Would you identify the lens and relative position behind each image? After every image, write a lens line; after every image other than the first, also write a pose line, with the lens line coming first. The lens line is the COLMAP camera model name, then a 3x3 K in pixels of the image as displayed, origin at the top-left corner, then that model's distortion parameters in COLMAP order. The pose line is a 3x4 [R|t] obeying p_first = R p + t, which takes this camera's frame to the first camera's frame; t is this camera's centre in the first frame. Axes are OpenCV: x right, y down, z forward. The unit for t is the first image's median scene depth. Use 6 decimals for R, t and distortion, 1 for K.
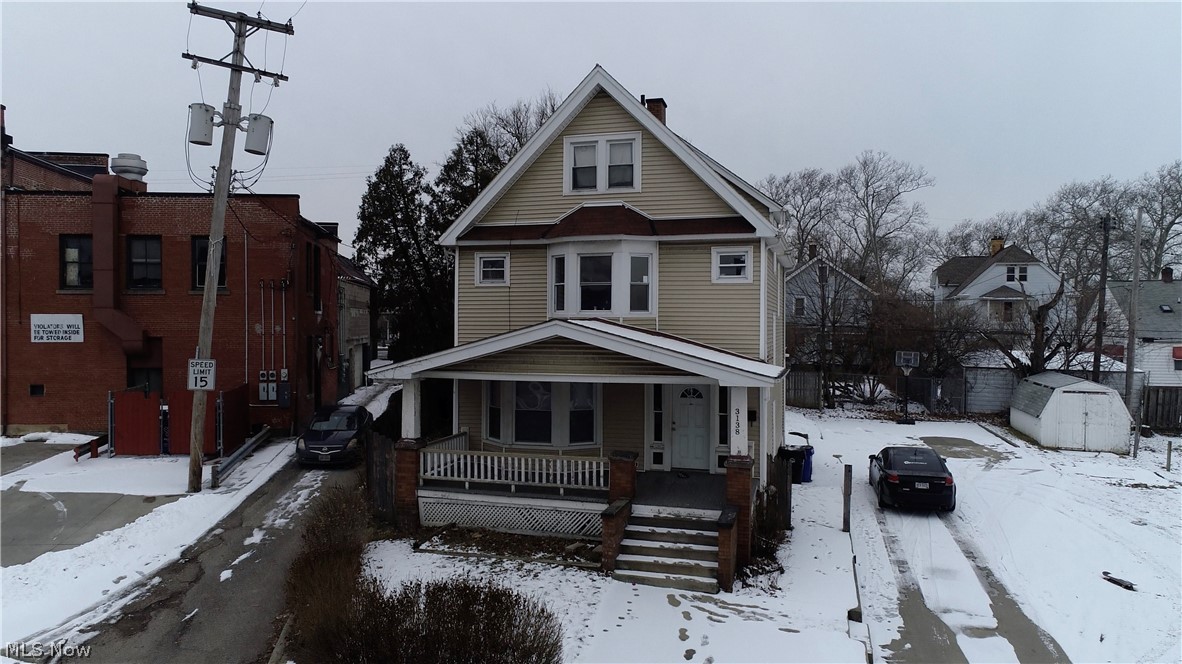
lens RADIAL K [[821.5, 0, 588.7], [0, 821.5, 338.3], [0, 0, 1]] dist [-0.001822, -0.004937]
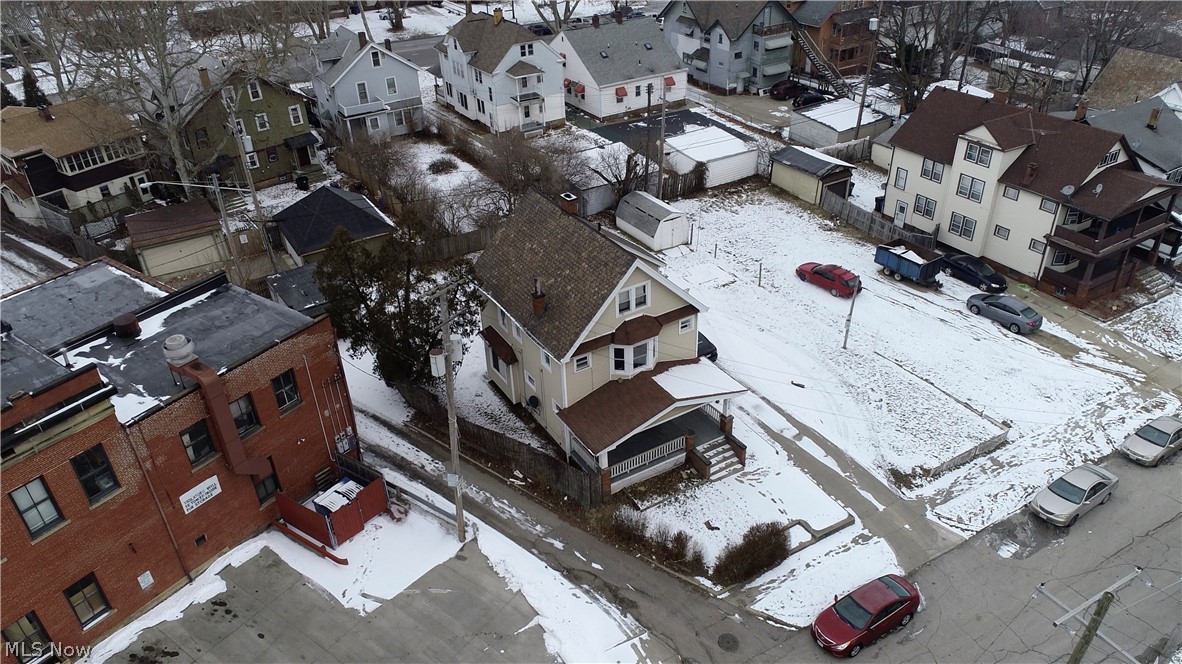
lens RADIAL K [[821.5, 0, 592.7], [0, 821.5, 337.8], [0, 0, 1]] dist [-0.001822, -0.004937]
pose [[0.680537, -0.413645, 0.604787, -1.237946], [0.050013, 0.849705, 0.524881, -1.137690], [-0.731005, -0.326953, 0.598944, -0.109319]]
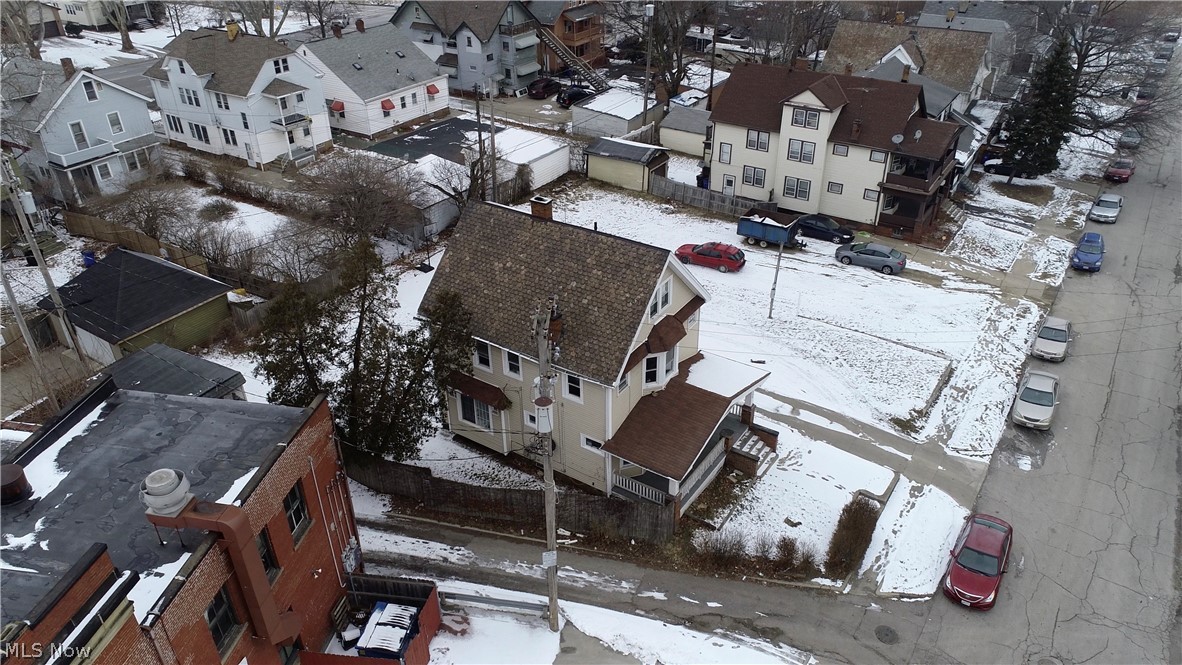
lens RADIAL K [[821.5, 0, 596.9], [0, 821.5, 336.6], [0, 0, 1]] dist [-0.001822, -0.004937]
pose [[0.296495, -0.504068, 0.811176, -1.426764], [0.029590, 0.853809, 0.519745, -1.022235], [-0.954576, -0.130099, 0.268066, 0.655835]]
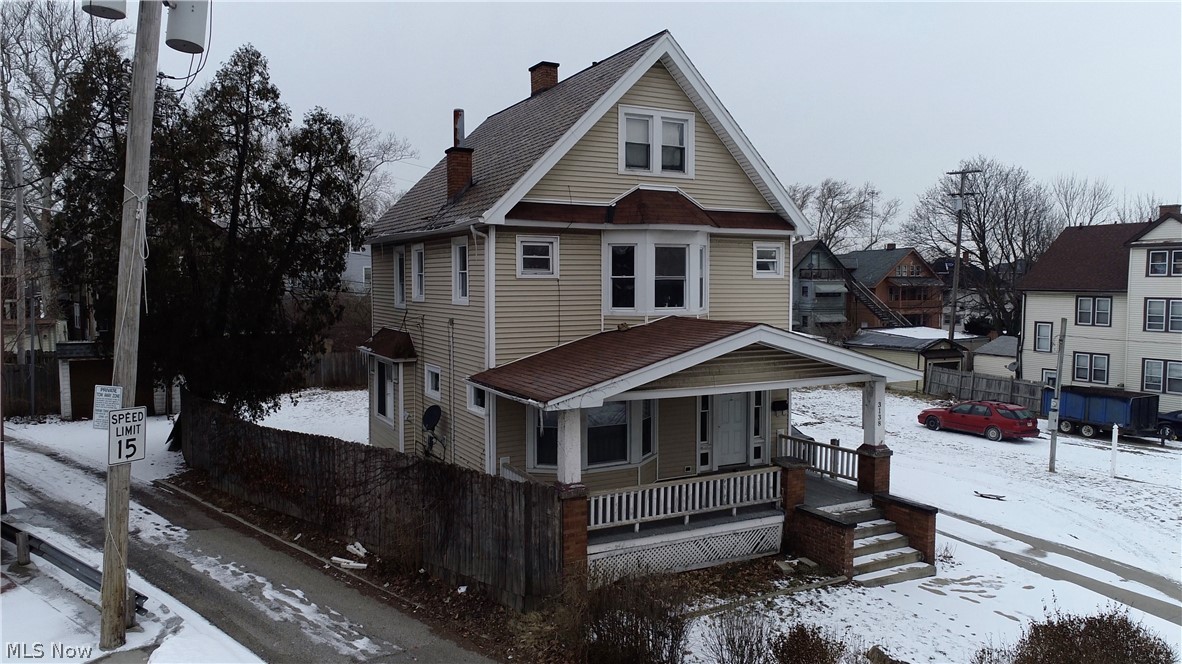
lens RADIAL K [[821.5, 0, 590.1], [0, 821.5, 335.9], [0, 0, 1]] dist [-0.001822, -0.004937]
pose [[0.715363, -0.048499, 0.697067, -0.664866], [0.016466, 0.998481, 0.052572, -0.049981], [-0.698559, -0.026130, 0.715076, 0.402431]]
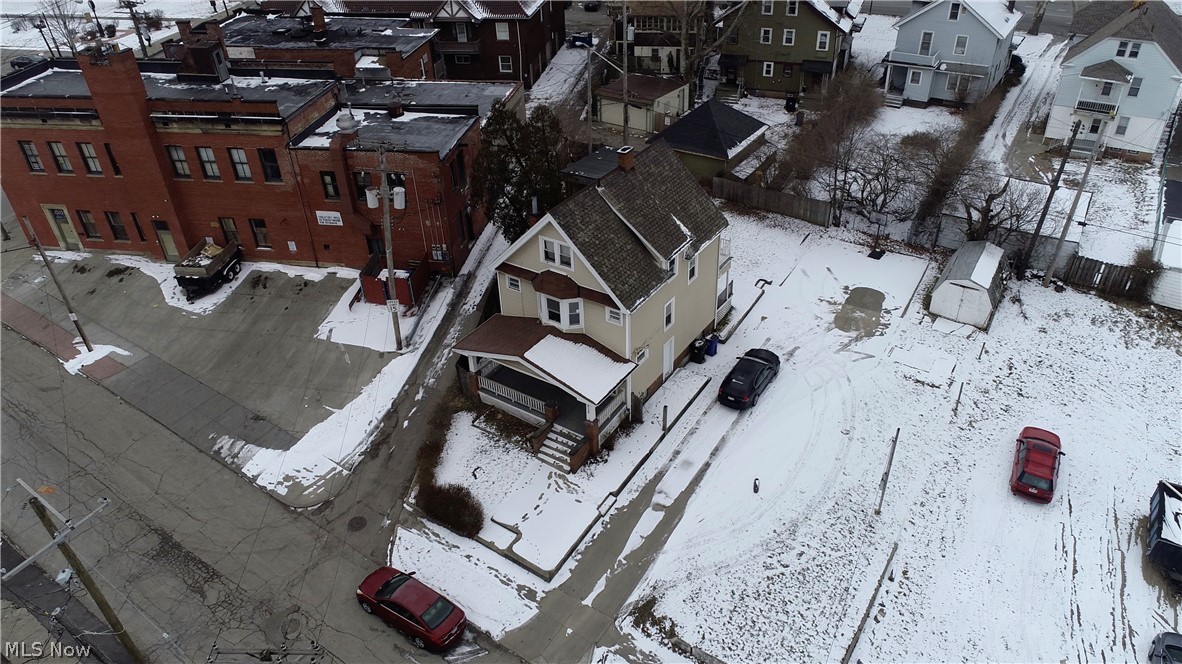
lens RADIAL K [[821.5, 0, 589.2], [0, 821.5, 340.1], [0, 0, 1]] dist [-0.001822, -0.004937]
pose [[0.951045, 0.142153, -0.274420, 0.645430], [0.035710, 0.831445, 0.554459, -1.103867], [0.306983, -0.537115, 0.785665, -0.602508]]
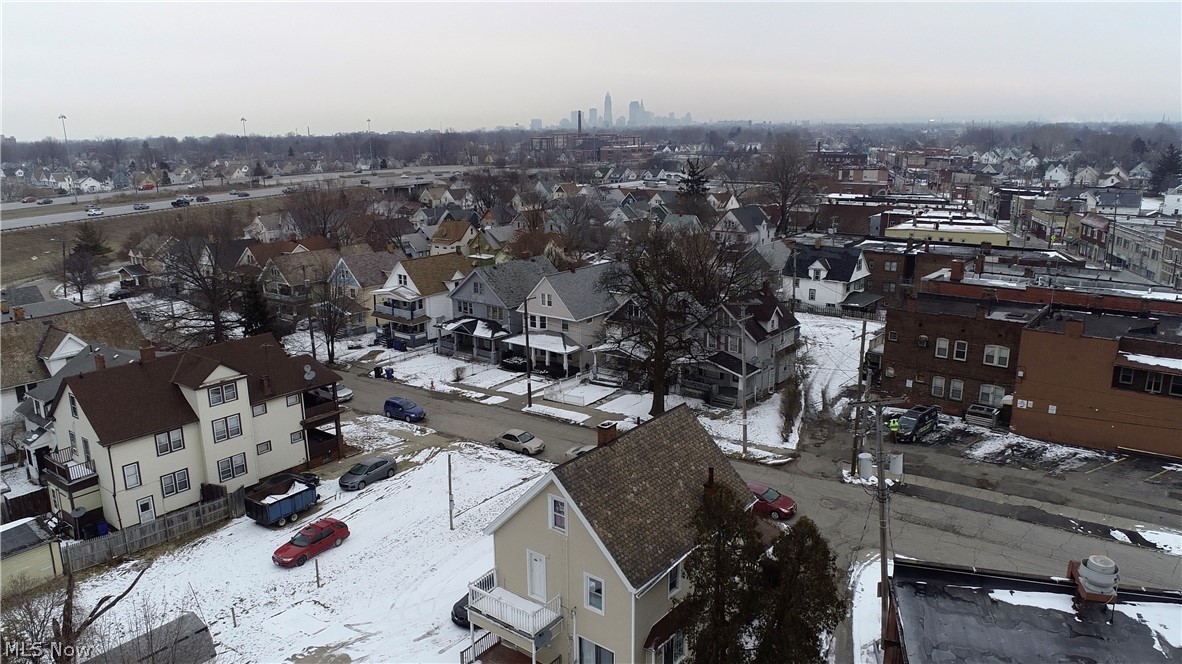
lens RADIAL K [[821.5, 0, 591.3], [0, 821.5, 333.5], [0, 0, 1]] dist [-0.001822, -0.004937]
pose [[-0.927304, -0.086277, 0.364229, -0.506160], [0.013862, 0.964490, 0.263755, -1.037802], [-0.374051, 0.249630, -0.893180, 2.858893]]
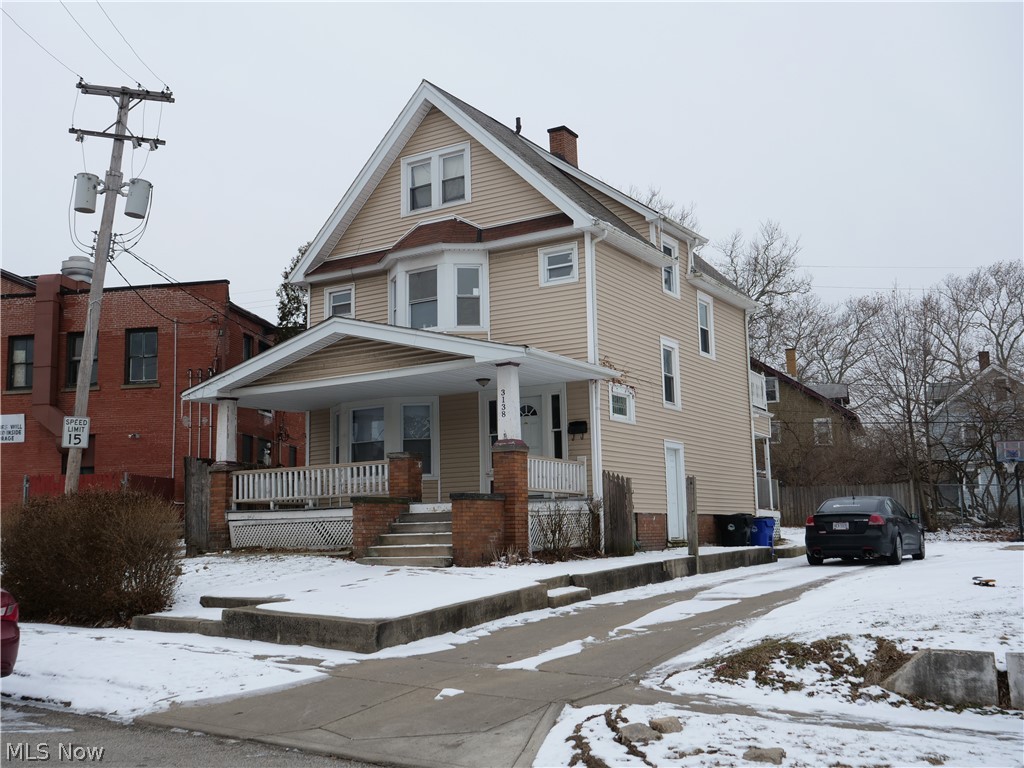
lens RADIAL K [[1077.8, 0, 511.4], [0, 1077.8, 390.5], [0, 0, 1]] dist [0.001266, 0.000000]
pose [[0.963423, -0.062665, -0.260554, 0.406796], [0.021616, 0.987279, -0.157521, 0.223802], [0.267111, 0.146127, 0.952522, -0.124791]]
